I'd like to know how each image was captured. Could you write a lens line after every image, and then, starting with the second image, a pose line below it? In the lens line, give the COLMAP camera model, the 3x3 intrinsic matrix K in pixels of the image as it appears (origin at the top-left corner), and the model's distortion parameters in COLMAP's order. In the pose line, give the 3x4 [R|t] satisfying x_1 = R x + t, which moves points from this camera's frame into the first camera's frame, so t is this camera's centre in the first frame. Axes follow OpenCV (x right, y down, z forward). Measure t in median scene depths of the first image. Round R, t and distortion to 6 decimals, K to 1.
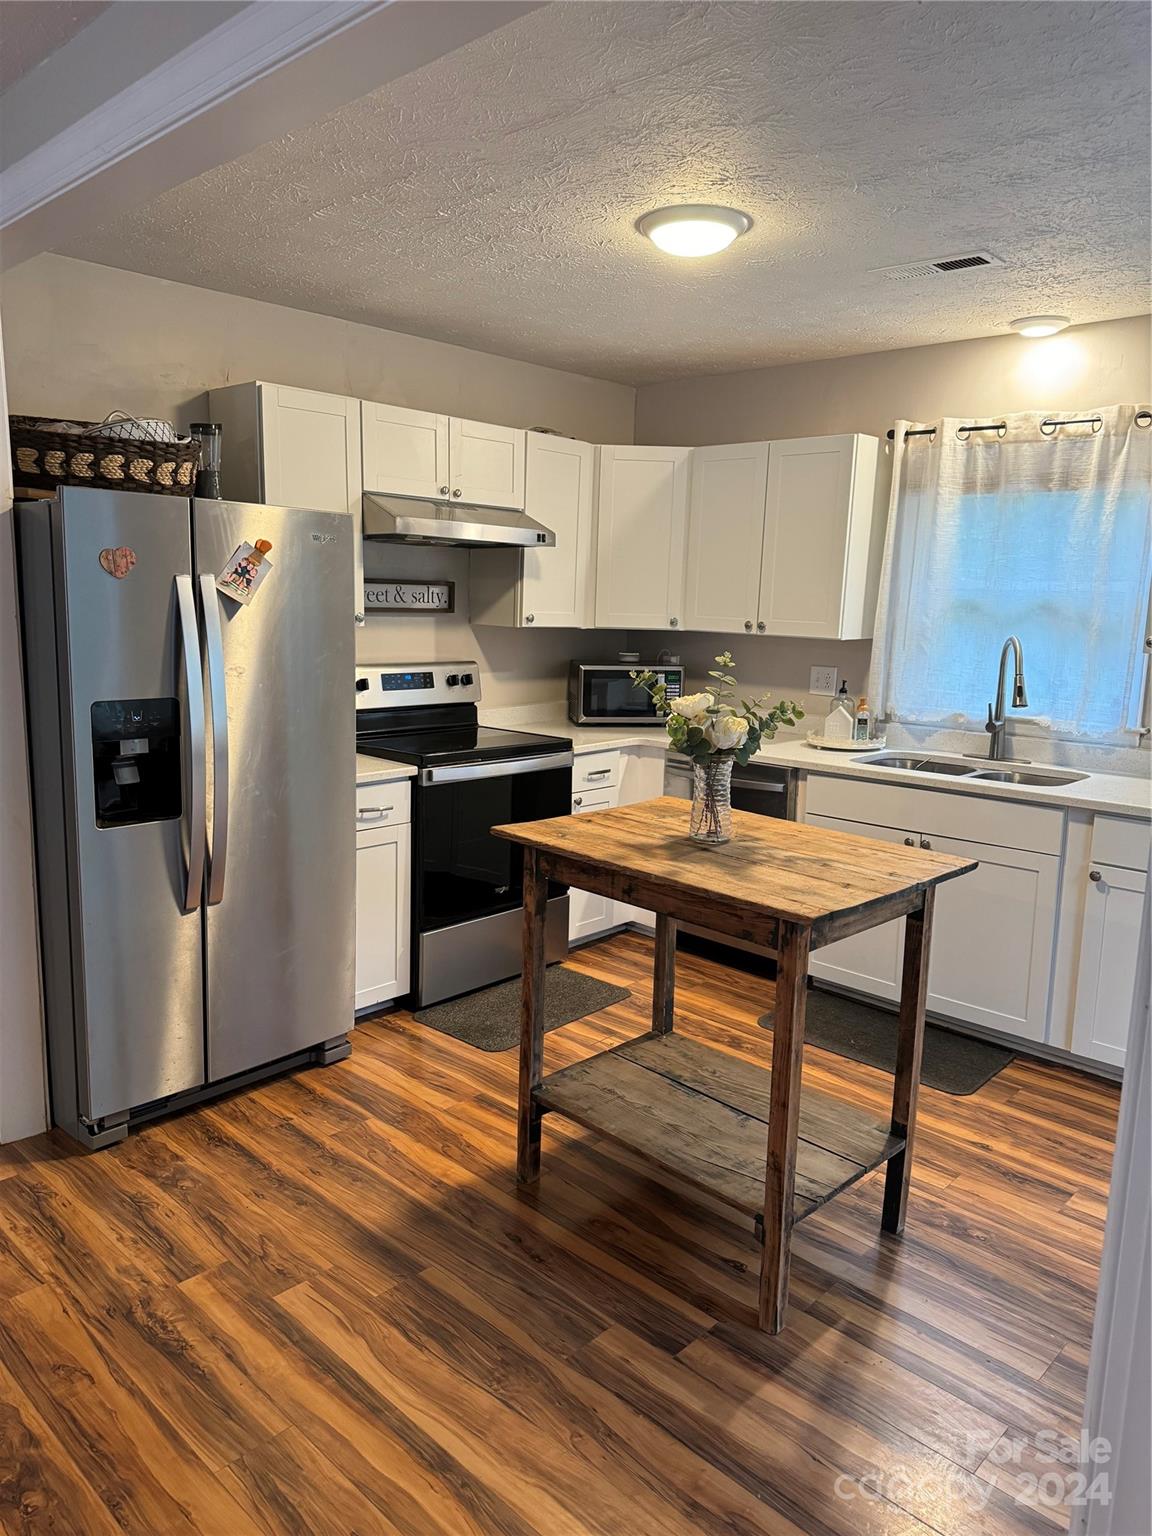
lens RADIAL K [[1061.6, 0, 576.0], [0, 1061.6, 768.0], [0, 0, 1]] dist [0.145631, -0.200059]
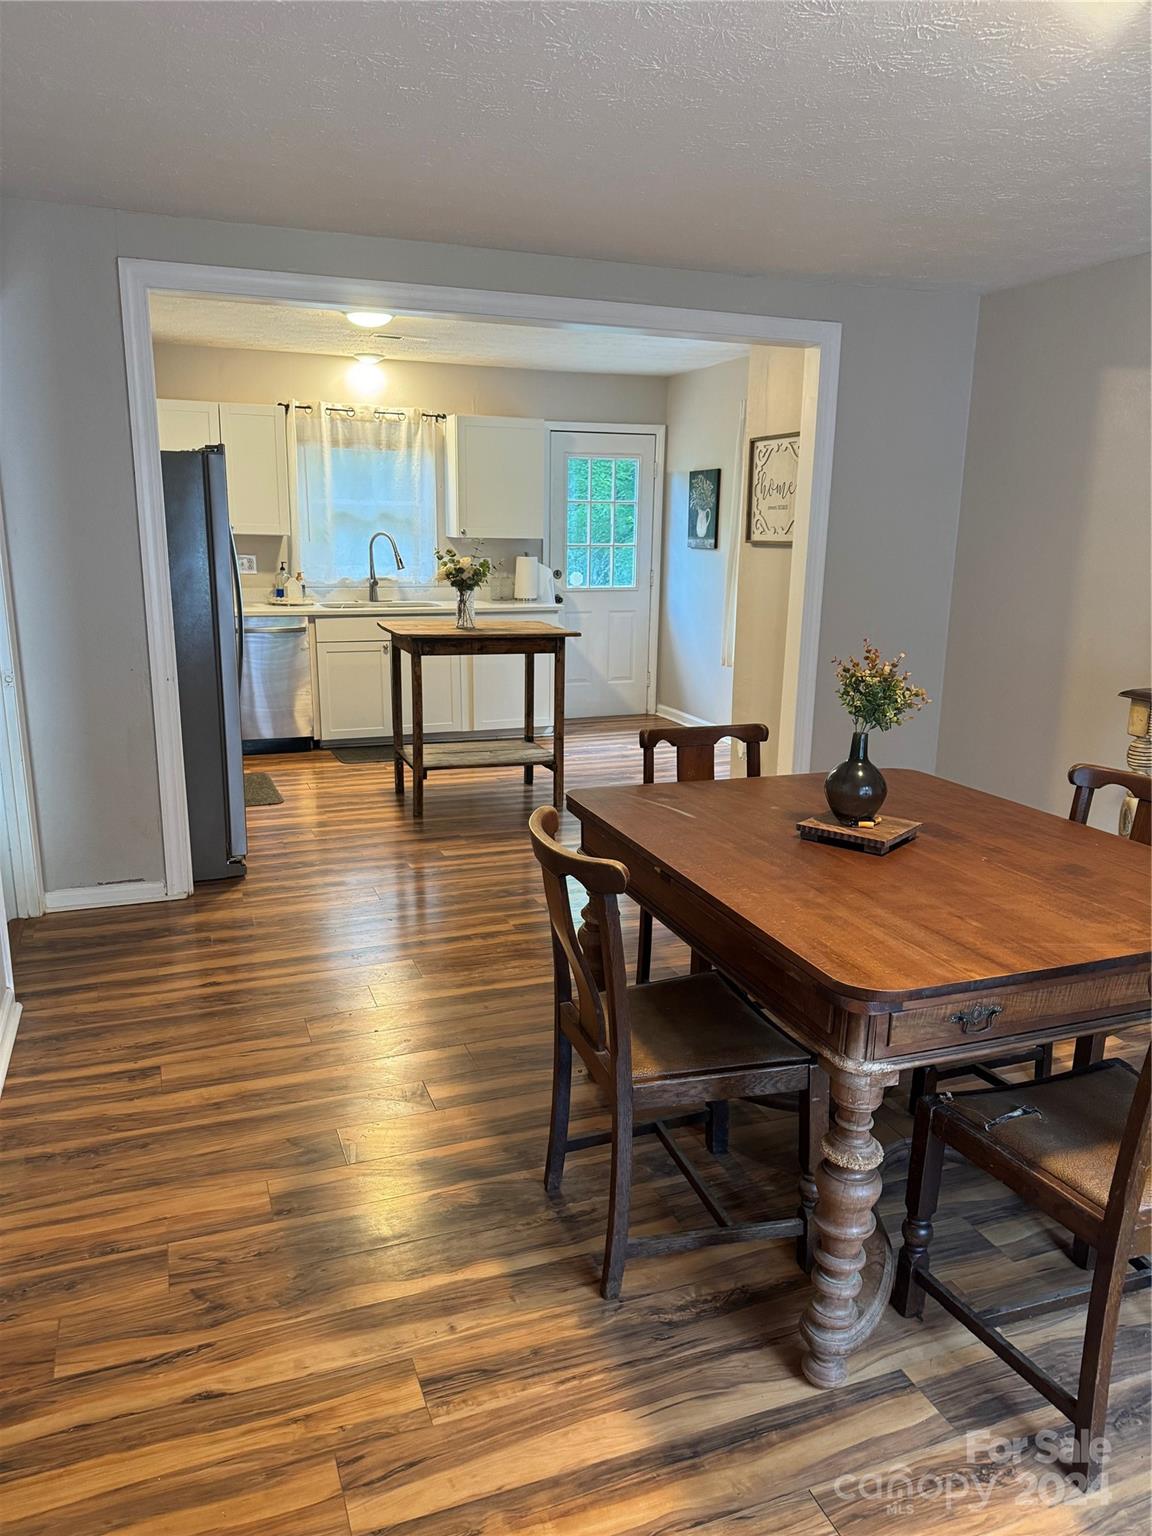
lens RADIAL K [[1061.6, 0, 576.0], [0, 1061.6, 768.0], [0, 0, 1]] dist [0.145631, -0.200059]
pose [[0.438553, -0.223221, 0.870542, -1.133843], [0.147737, 0.973391, 0.175168, -0.000378], [-0.886479, 0.051791, 0.459862, -0.108235]]
